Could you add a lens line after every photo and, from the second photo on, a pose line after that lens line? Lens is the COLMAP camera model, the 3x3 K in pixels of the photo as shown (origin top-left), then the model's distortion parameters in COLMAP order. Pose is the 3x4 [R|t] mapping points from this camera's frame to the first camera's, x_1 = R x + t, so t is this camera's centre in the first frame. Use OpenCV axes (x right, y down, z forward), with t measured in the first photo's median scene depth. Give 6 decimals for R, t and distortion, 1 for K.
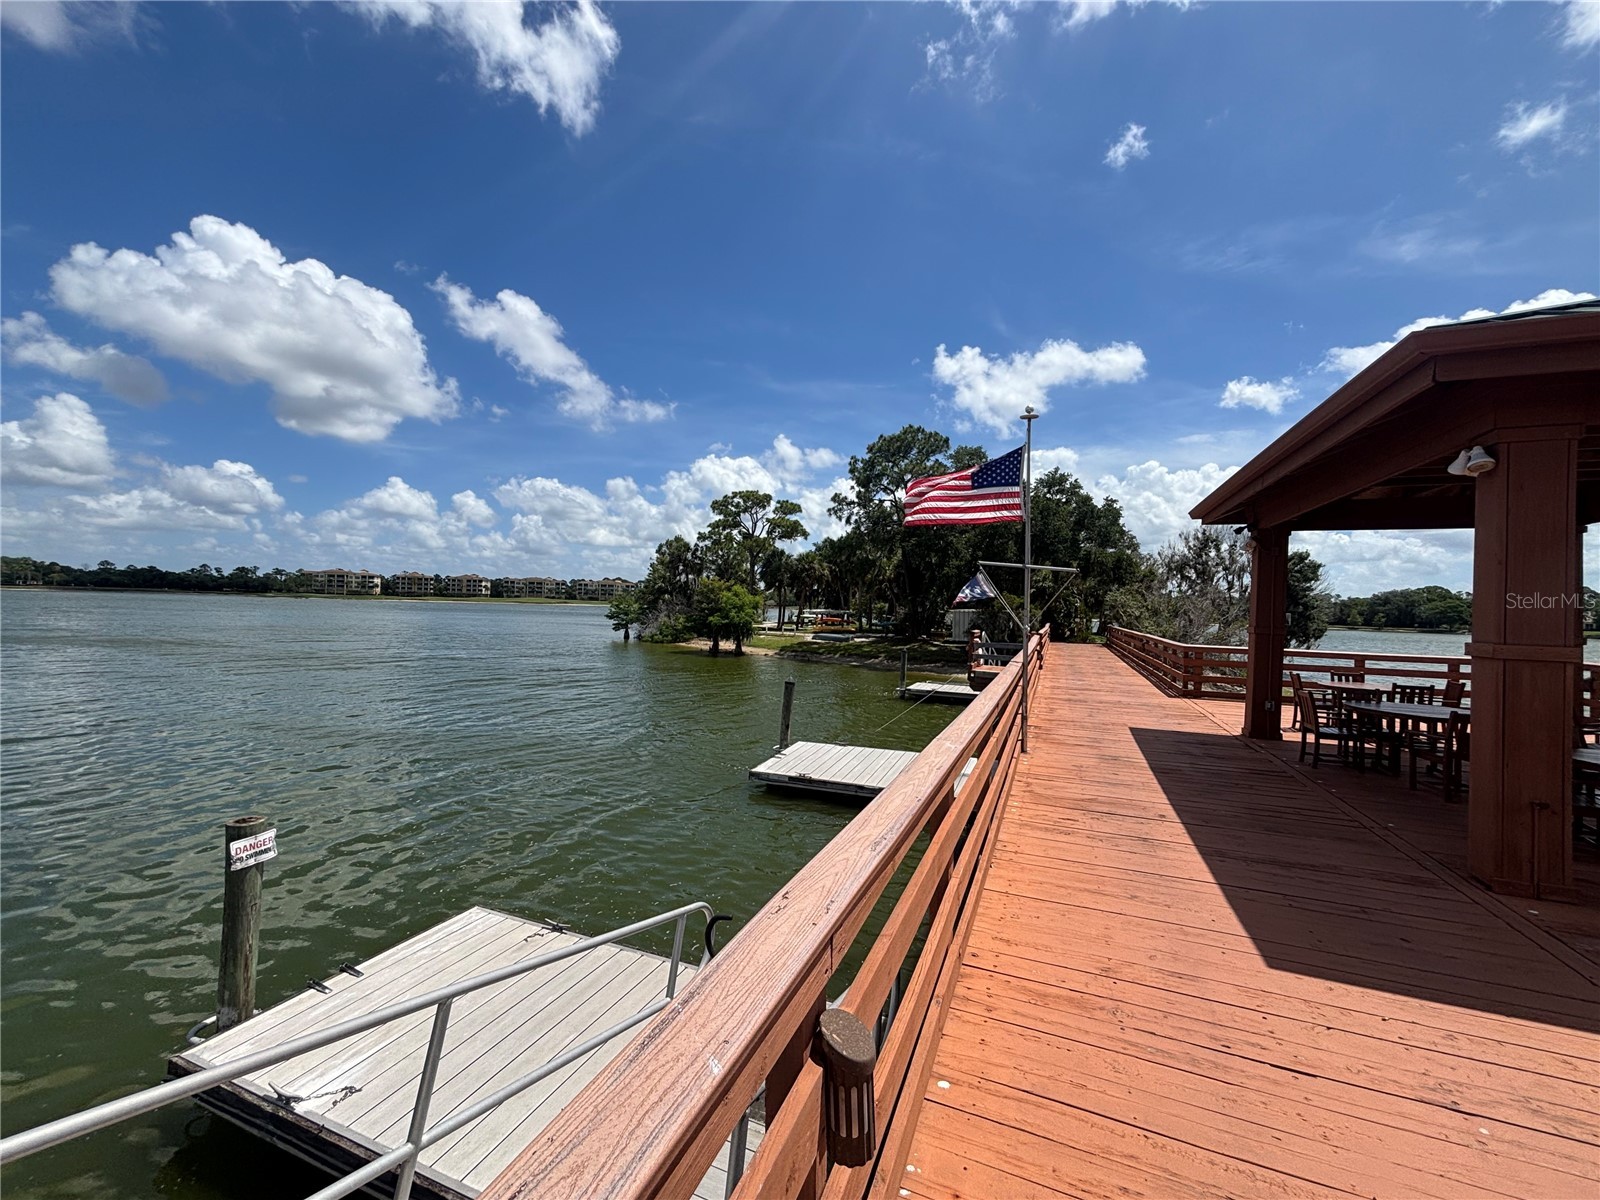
lens RADIAL K [[642.2, 0, 798.4], [0, 642.2, 591.5], [0, 0, 1]] dist [-0.007694, 0.002148]
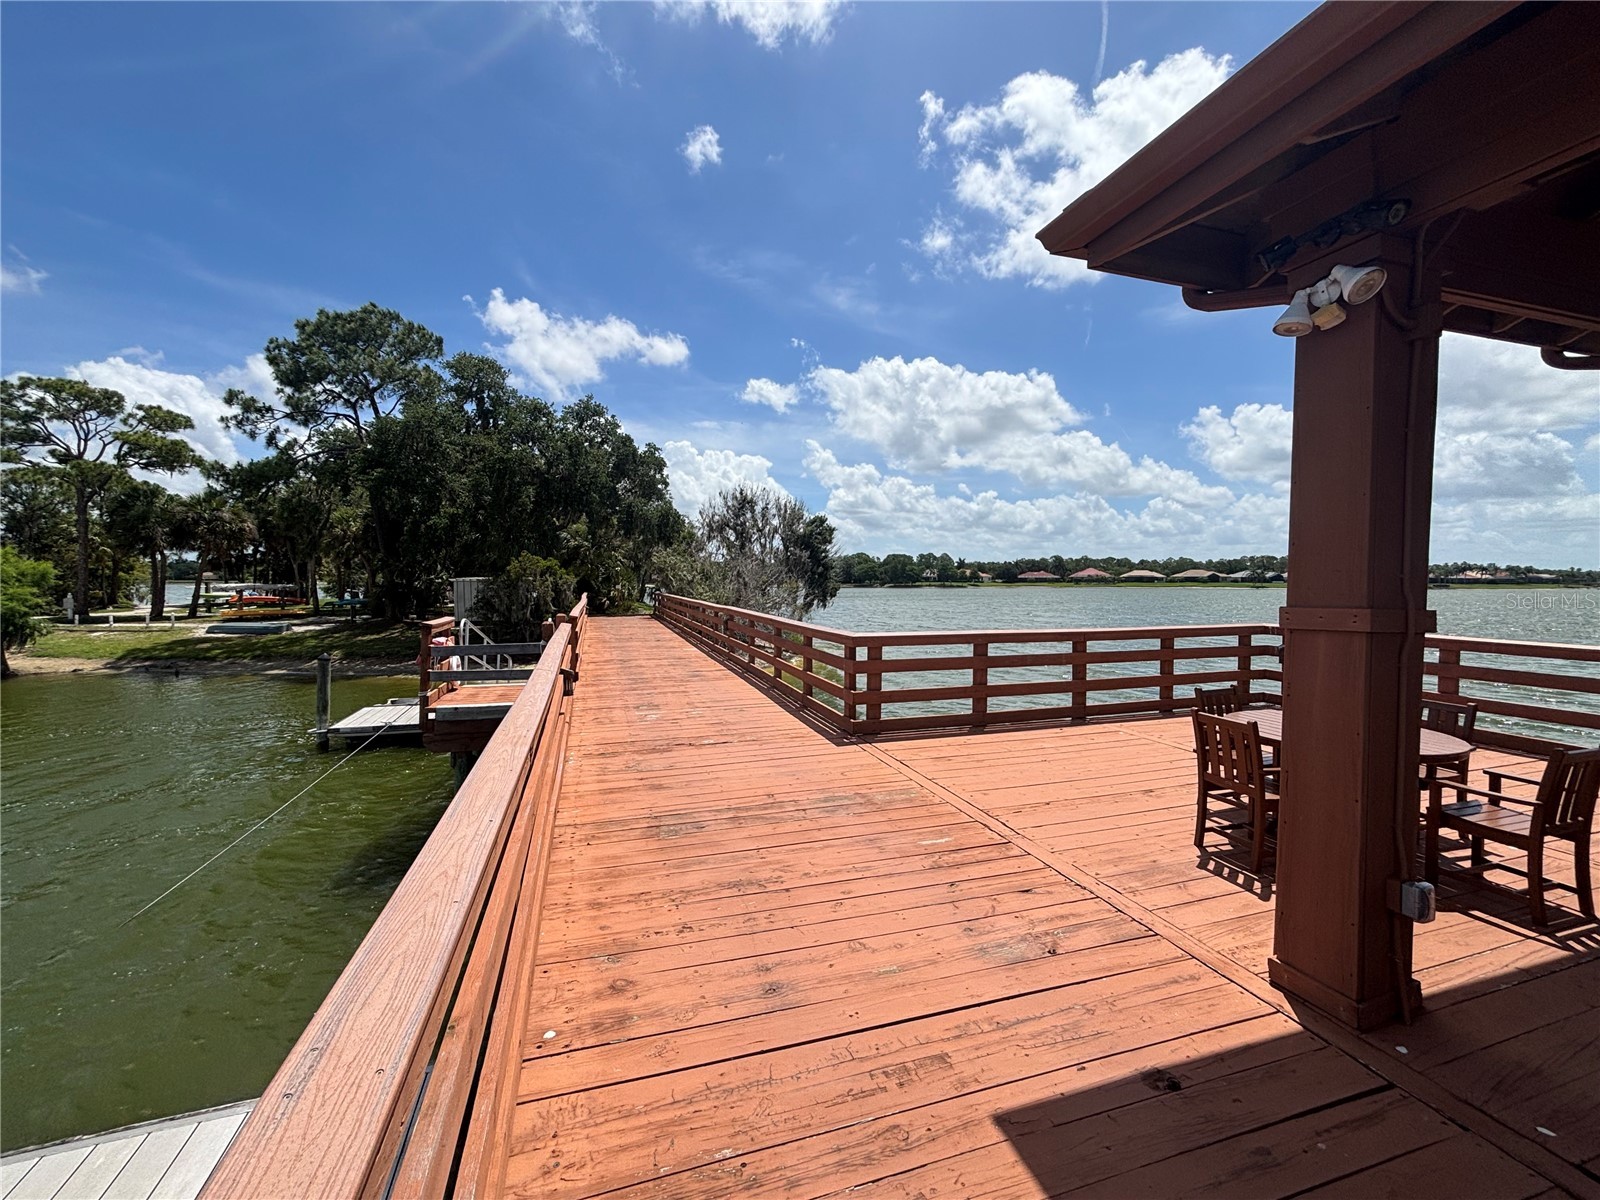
lens RADIAL K [[642.2, 0, 807.3], [0, 642.2, 603.8], [0, 0, 1]] dist [-0.007694, 0.002148]
pose [[0.760763, -0.049615, 0.647131, 0.175495], [0.003934, 0.997408, 0.071846, 0.015371], [-0.649018, -0.052112, 0.758986, 0.455922]]
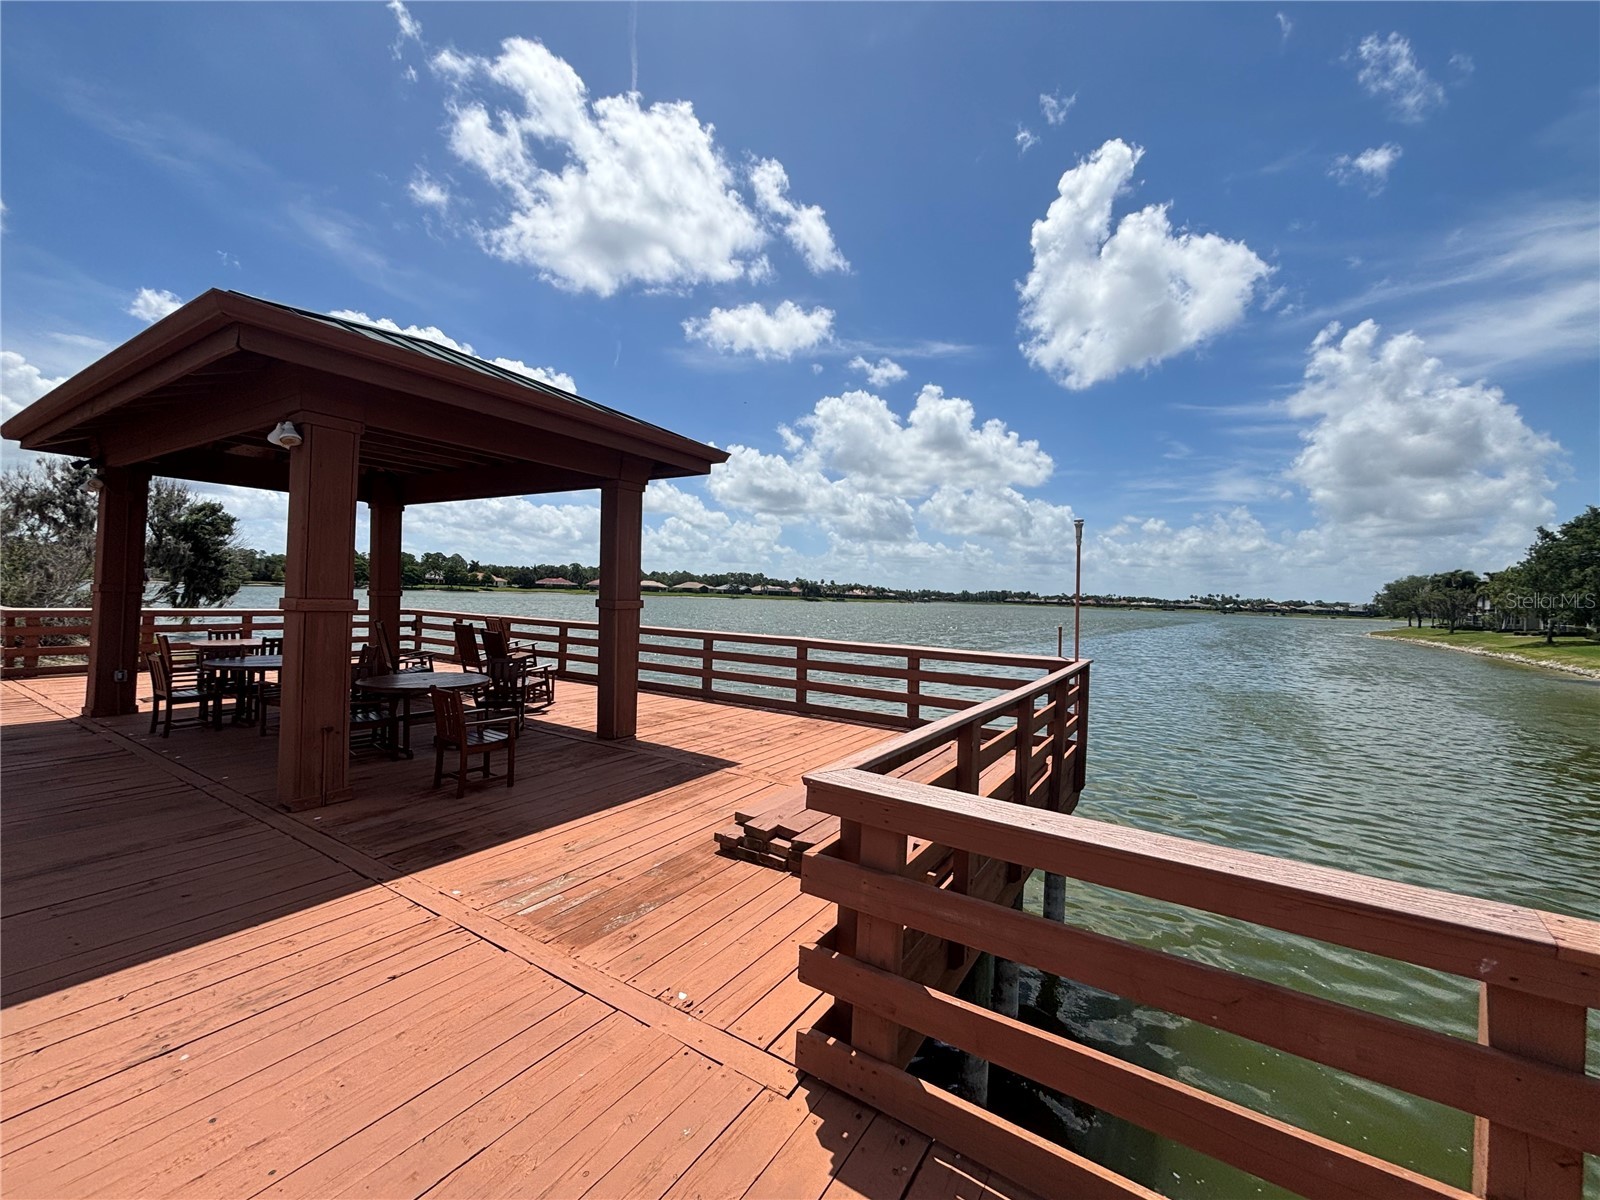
lens RADIAL K [[642.2, 0, 802.7], [0, 642.2, 587.6], [0, 0, 1]] dist [-0.007694, 0.002148]
pose [[0.167937, -0.011306, 0.985733, 0.023899], [-0.050173, 0.998540, 0.020001, -0.001087], [-0.984520, -0.052816, 0.167124, -0.017707]]
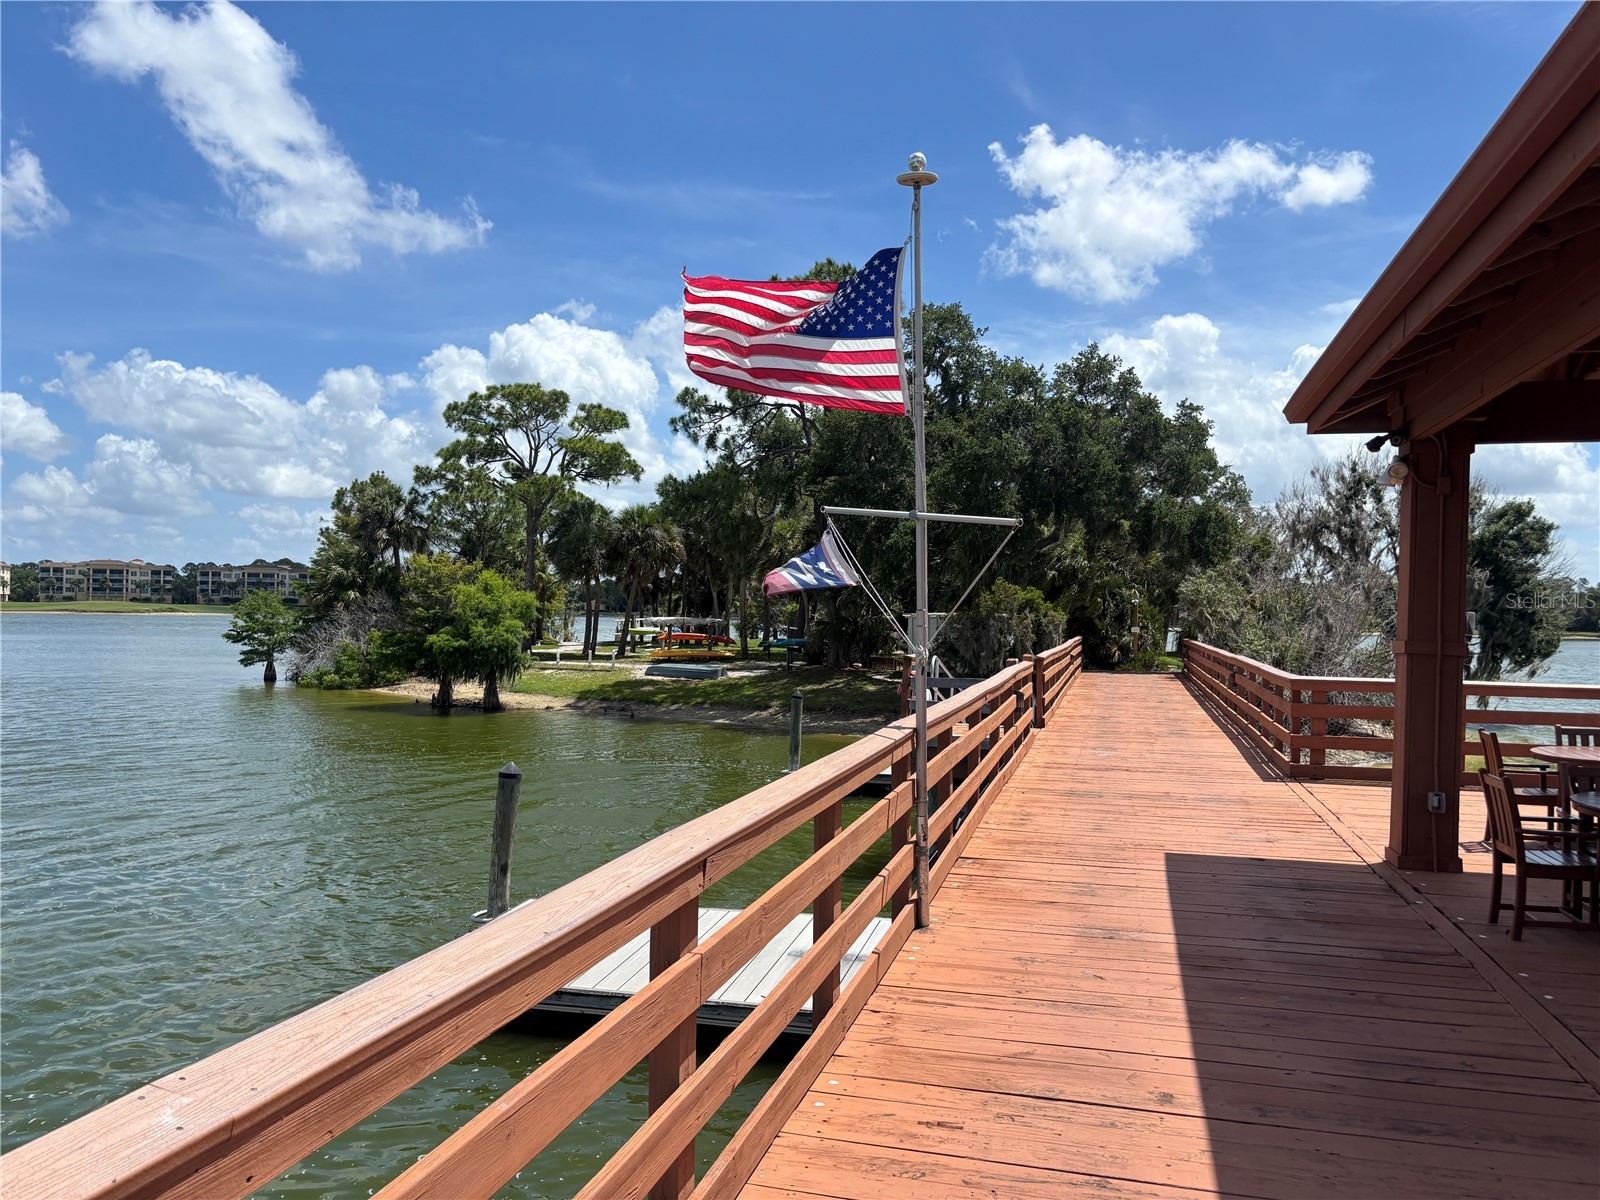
lens RADIAL K [[1202.6, 0, 819.5], [0, 1202.6, 597.3], [0, 0, 1]] dist [0.044567, -0.036769]
pose [[0.990032, -0.011468, 0.140373, 0.069341], [0.009686, 0.999864, 0.013367, 0.002340], [-0.140507, -0.011874, 0.990008, 0.072463]]
